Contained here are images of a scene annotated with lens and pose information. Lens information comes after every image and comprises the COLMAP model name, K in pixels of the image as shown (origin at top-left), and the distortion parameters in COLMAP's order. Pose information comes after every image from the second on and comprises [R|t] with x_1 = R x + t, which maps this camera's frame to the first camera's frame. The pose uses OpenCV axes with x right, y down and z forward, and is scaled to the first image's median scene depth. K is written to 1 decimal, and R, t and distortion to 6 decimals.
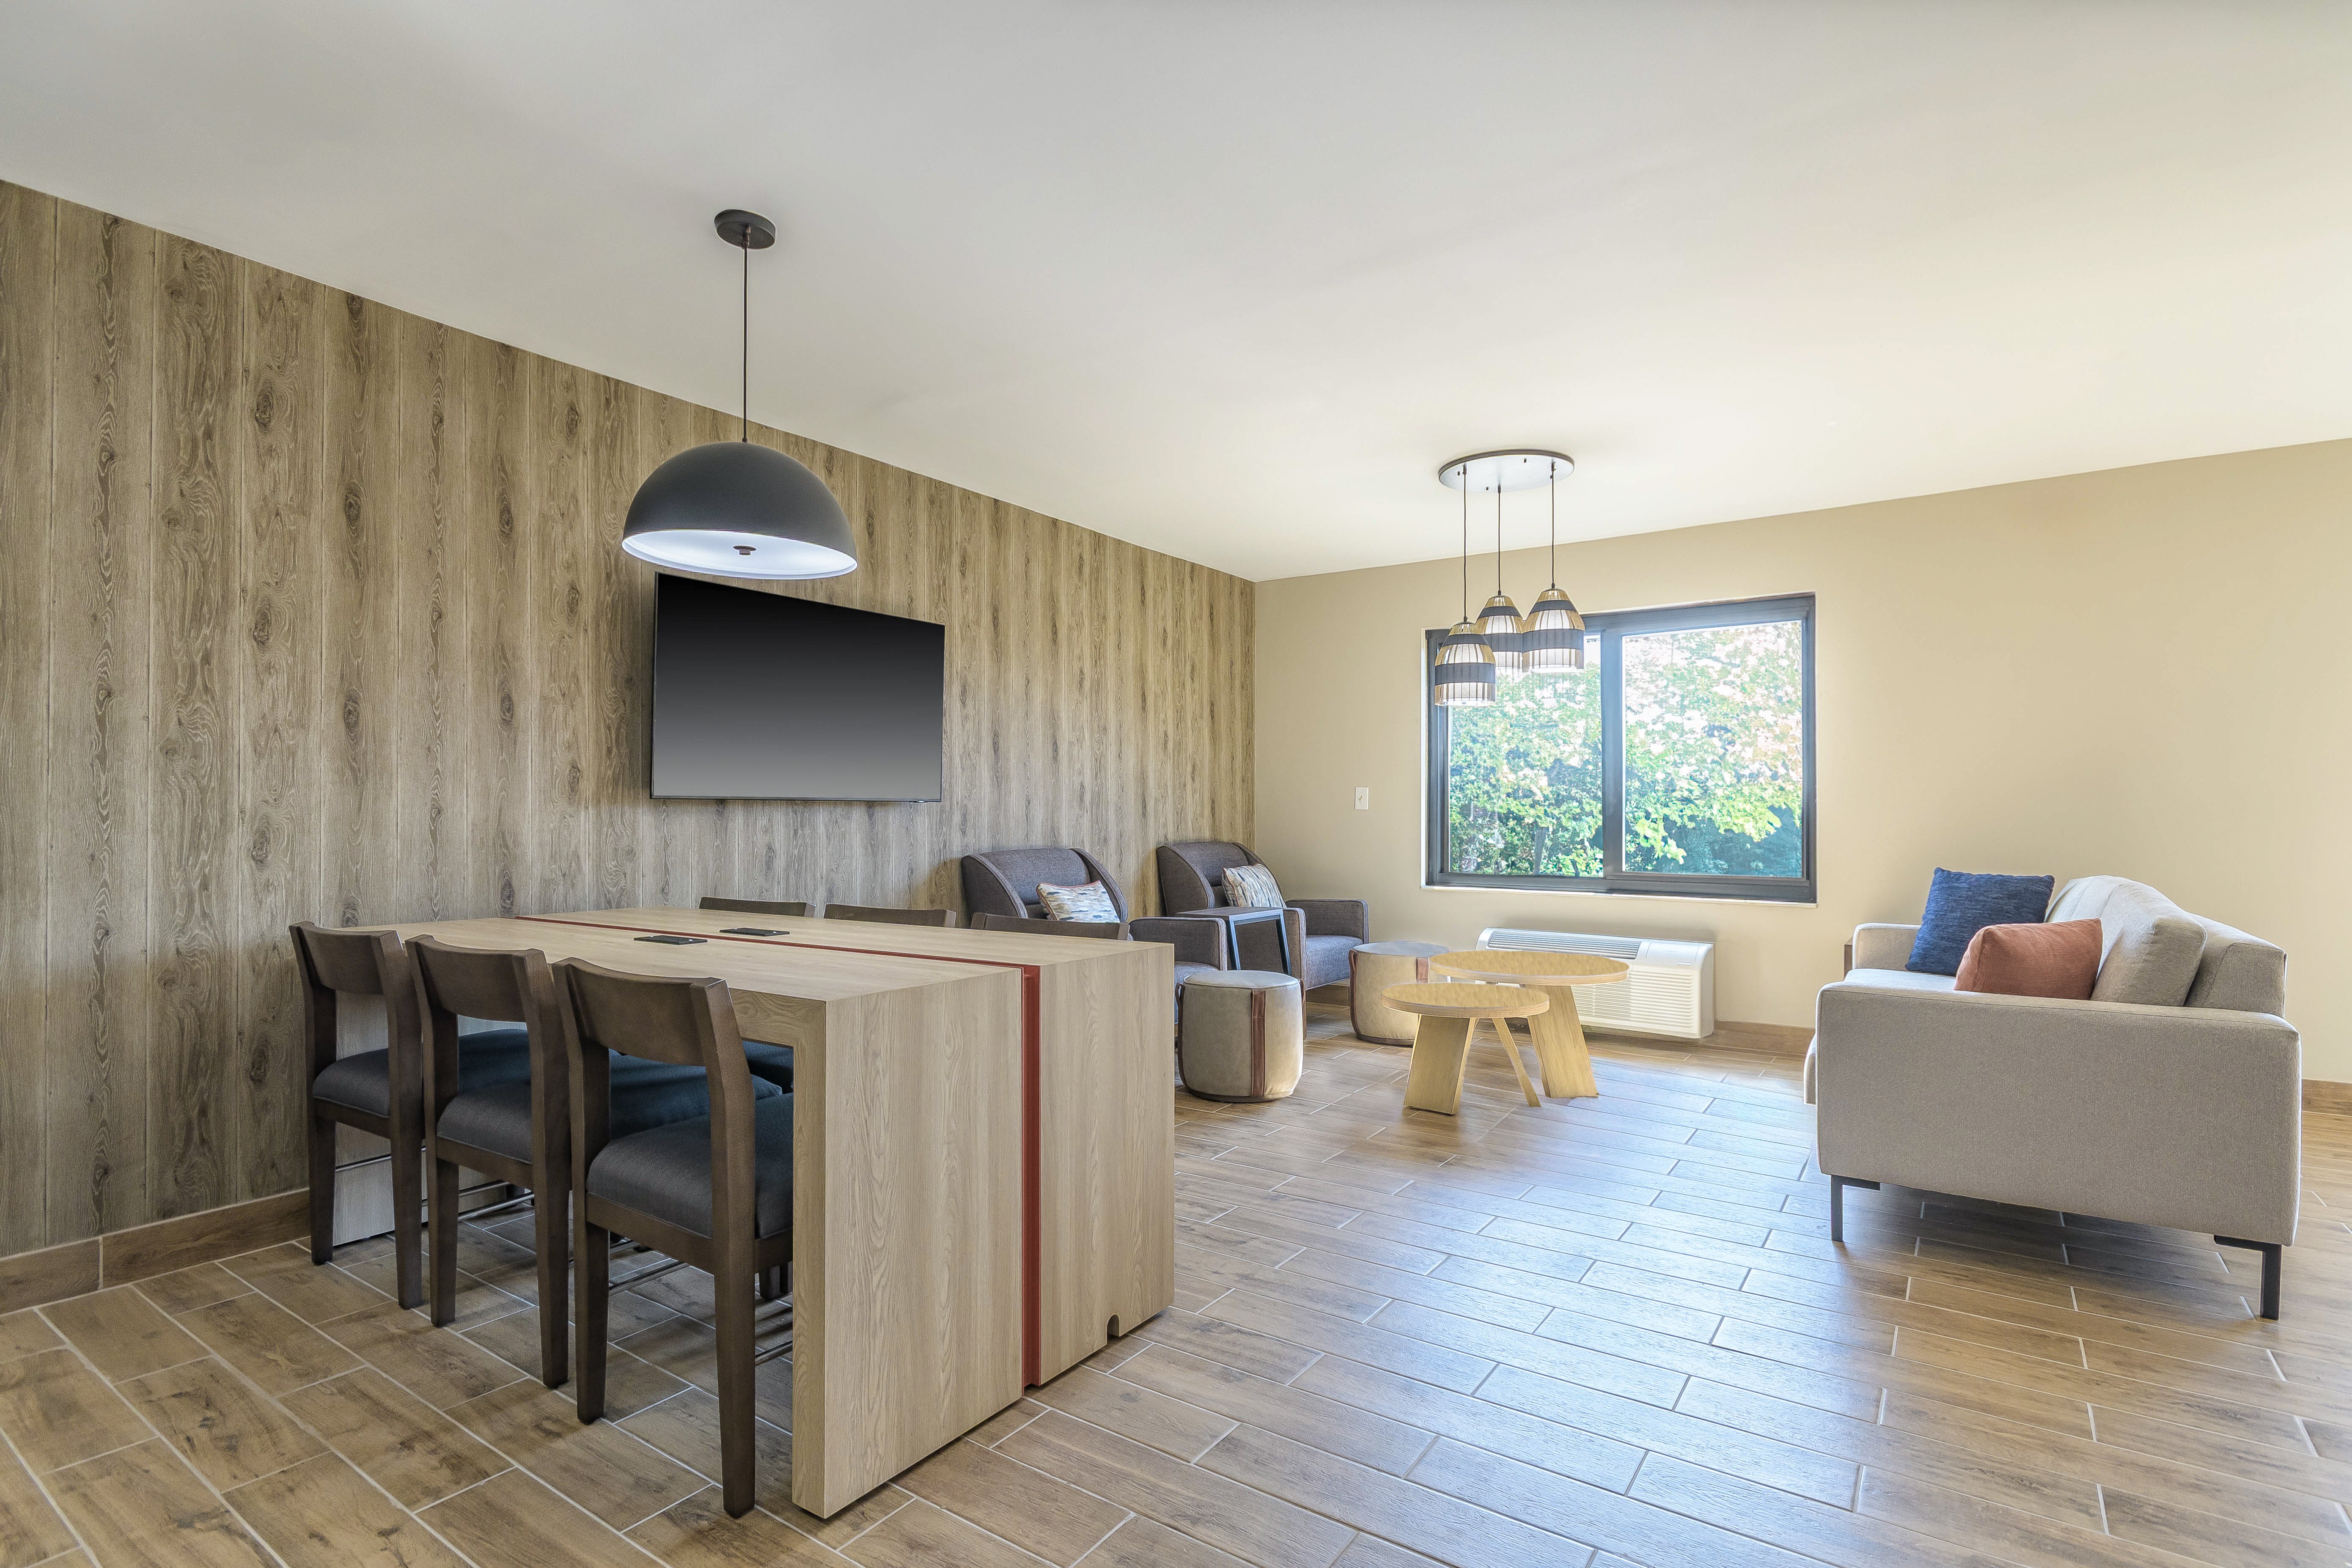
lens RADIAL K [[1175.9, 0, 1176.0], [0, 1175.9, 784.0], [0, 0, 1]] dist [0.000795, 0.000094]
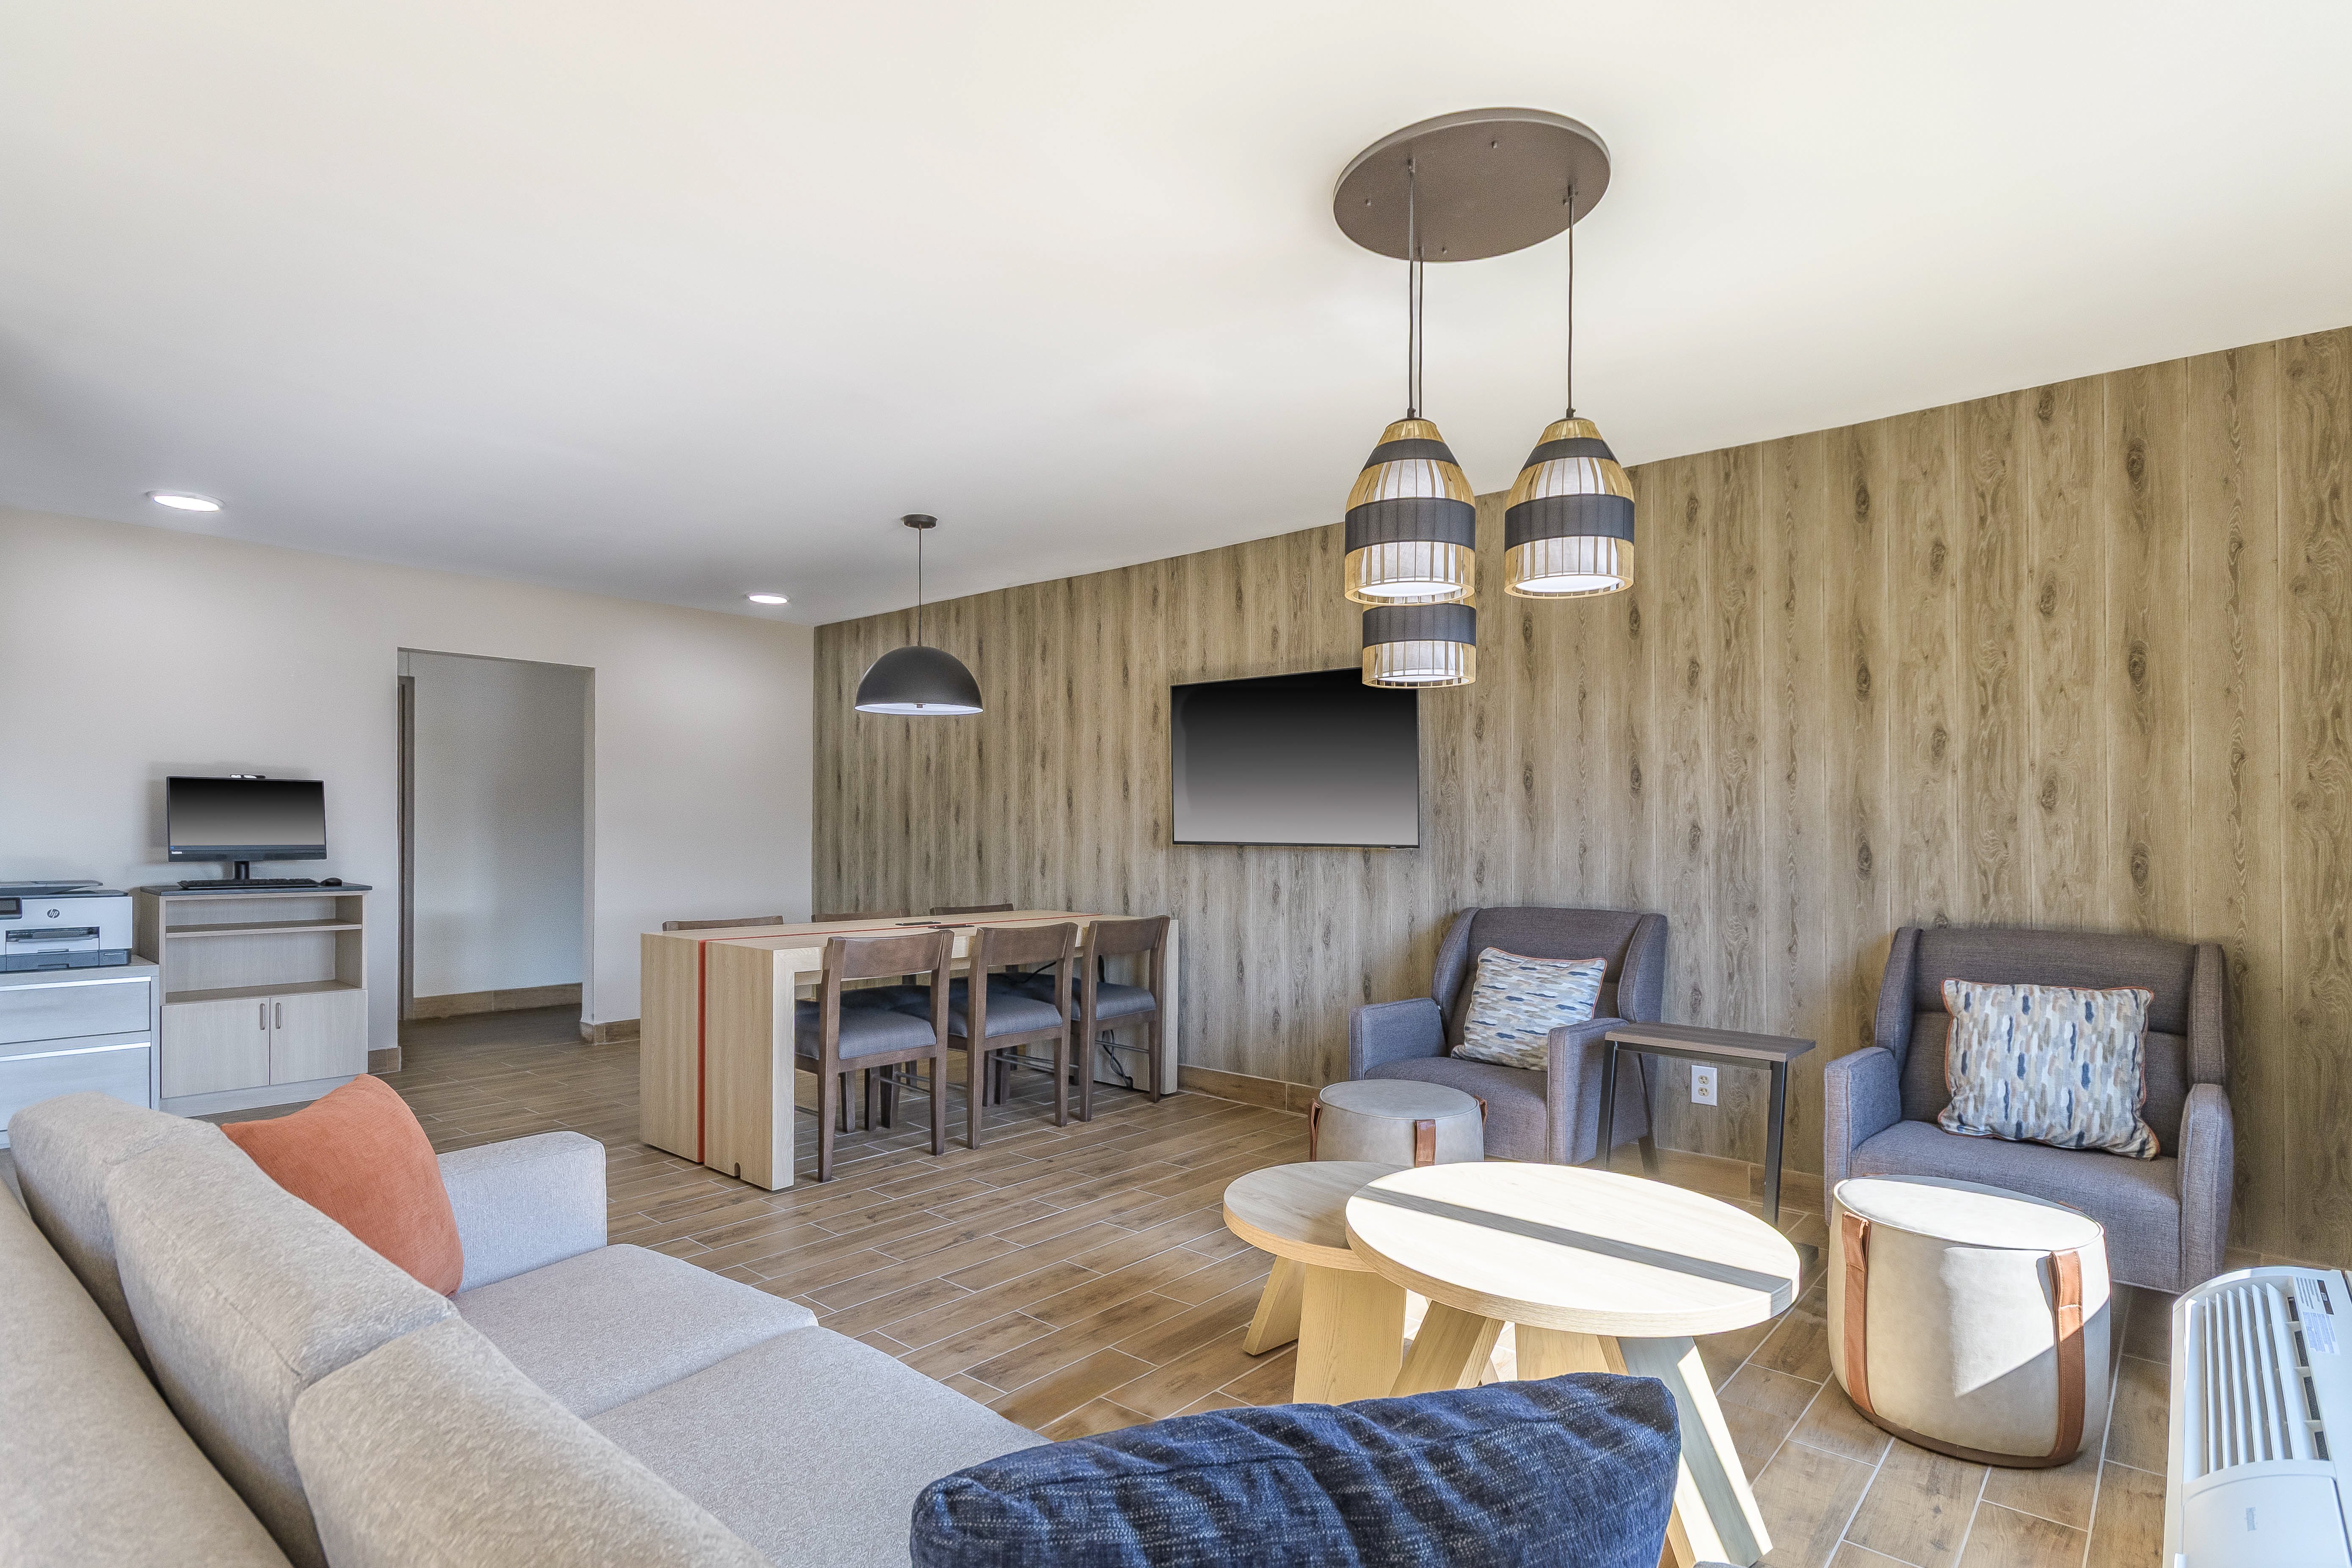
lens RADIAL K [[1195.0, 0, 1177.7], [0, 1195.0, 801.7], [0, 0, 1]] dist [-0.001623, -0.000302]
pose [[-0.116344, -0.038357, -0.992468, 0.752329], [0.008176, 0.999183, -0.039574, 0.014285], [0.993175, -0.012718, -0.115935, 0.890968]]
